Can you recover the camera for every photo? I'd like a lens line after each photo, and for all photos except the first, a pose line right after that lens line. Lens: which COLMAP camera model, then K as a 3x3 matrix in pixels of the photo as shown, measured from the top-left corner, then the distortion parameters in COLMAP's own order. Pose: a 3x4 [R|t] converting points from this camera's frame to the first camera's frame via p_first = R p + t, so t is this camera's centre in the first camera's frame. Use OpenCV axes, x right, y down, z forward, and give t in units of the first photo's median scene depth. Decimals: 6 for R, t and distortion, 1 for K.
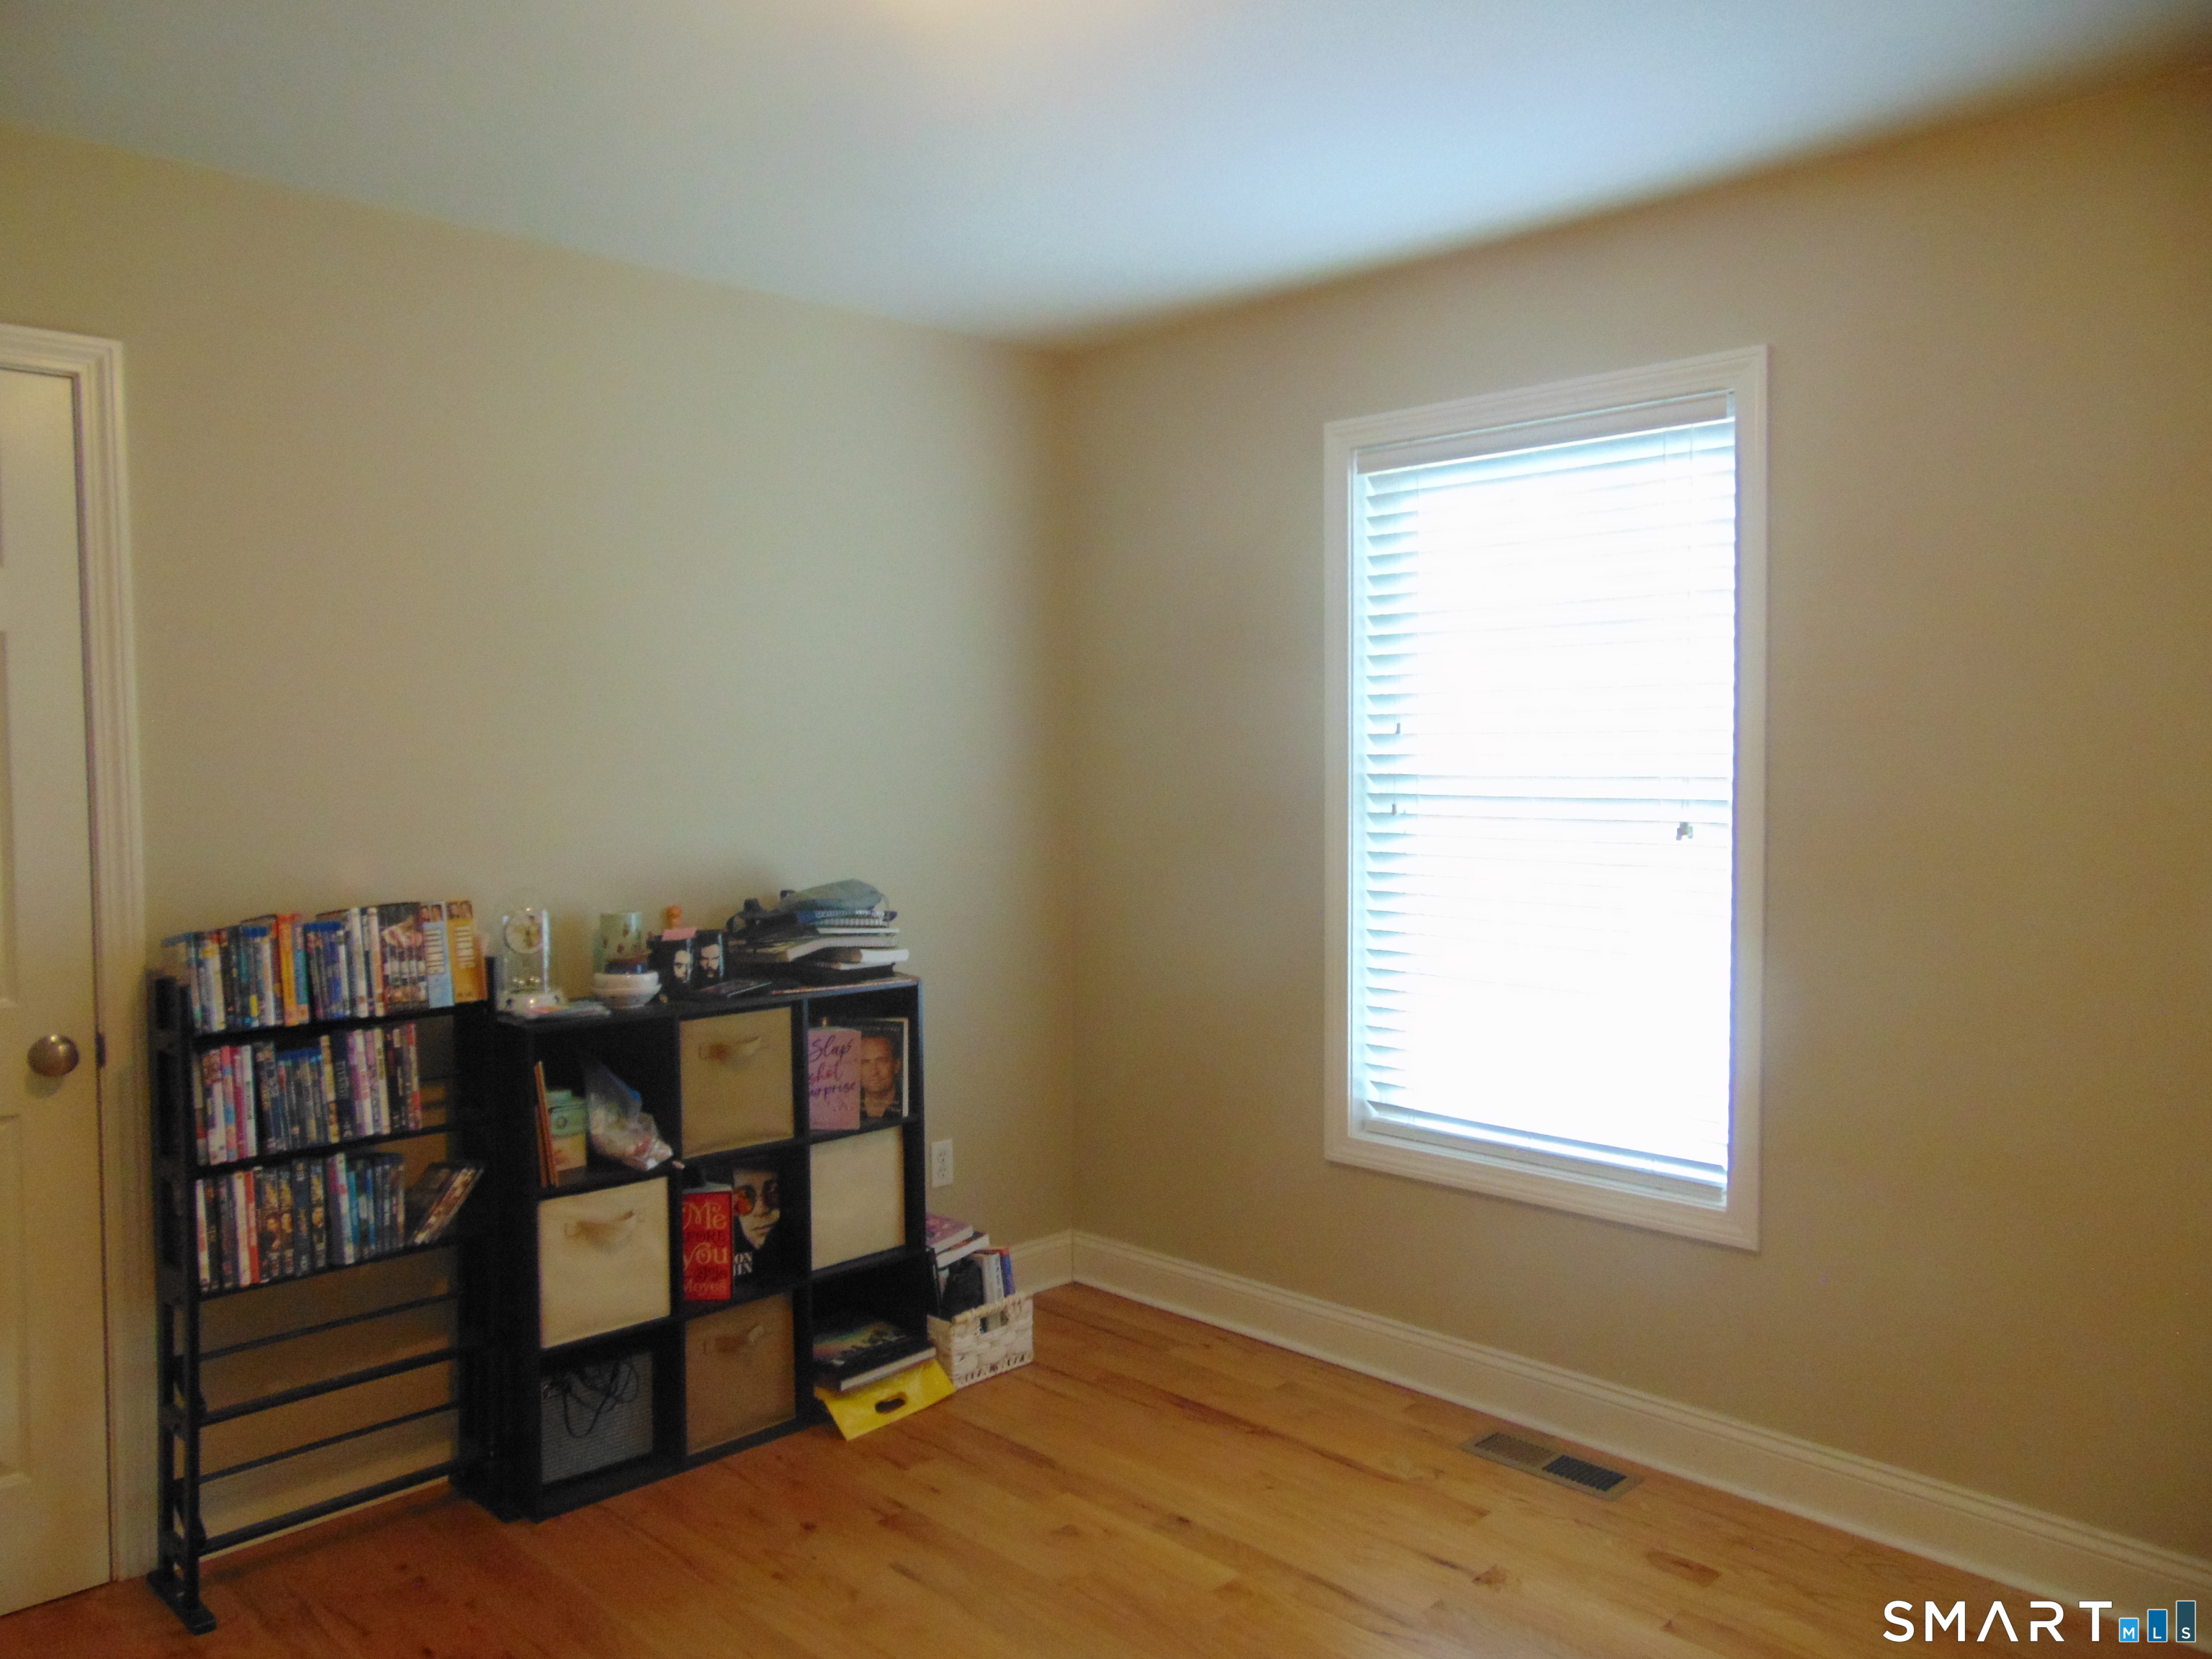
lens RADIAL K [[1661.1, 0, 1103.7], [0, 1661.1, 818.3], [0, 0, 1]] dist [-0.033212, 0.074193]
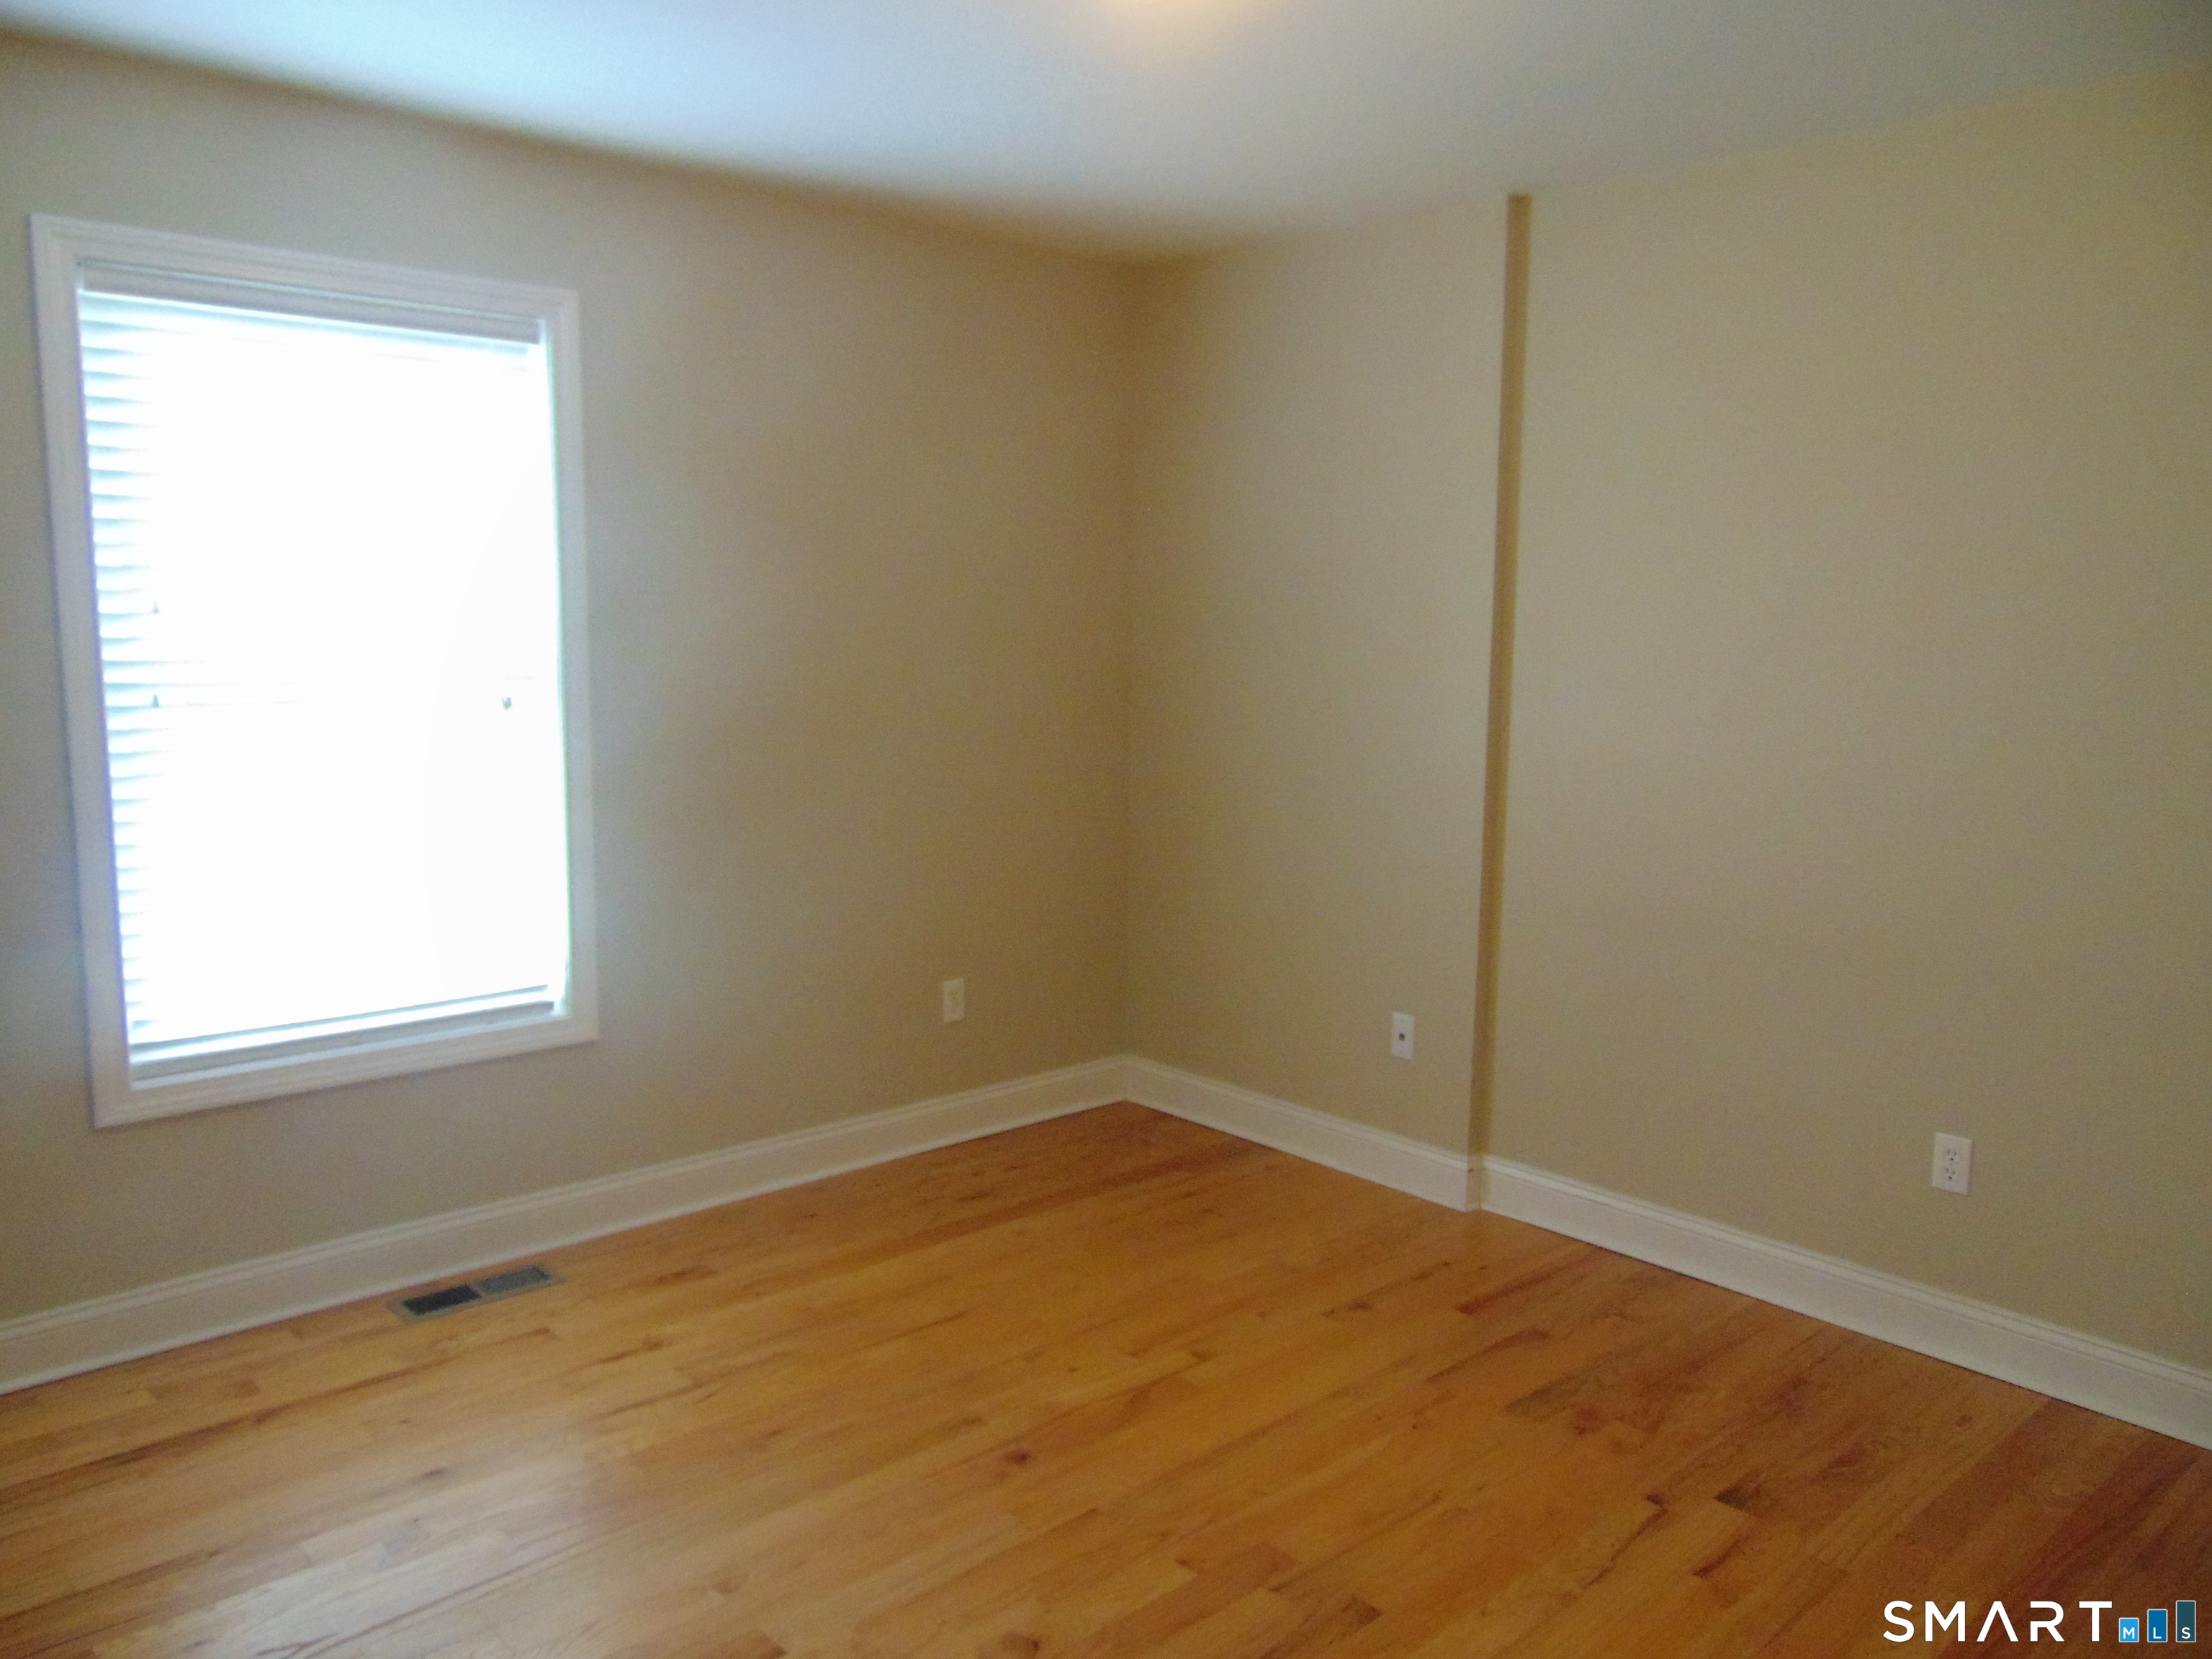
lens RADIAL K [[1661.1, 0, 1103.7], [0, 1661.1, 818.3], [0, 0, 1]] dist [-0.033212, 0.074193]
pose [[0.040996, -0.122970, 0.991563, -0.721961], [0.030345, 0.992093, 0.121781, -0.038194], [-0.998698, 0.025097, 0.044404, 0.507701]]
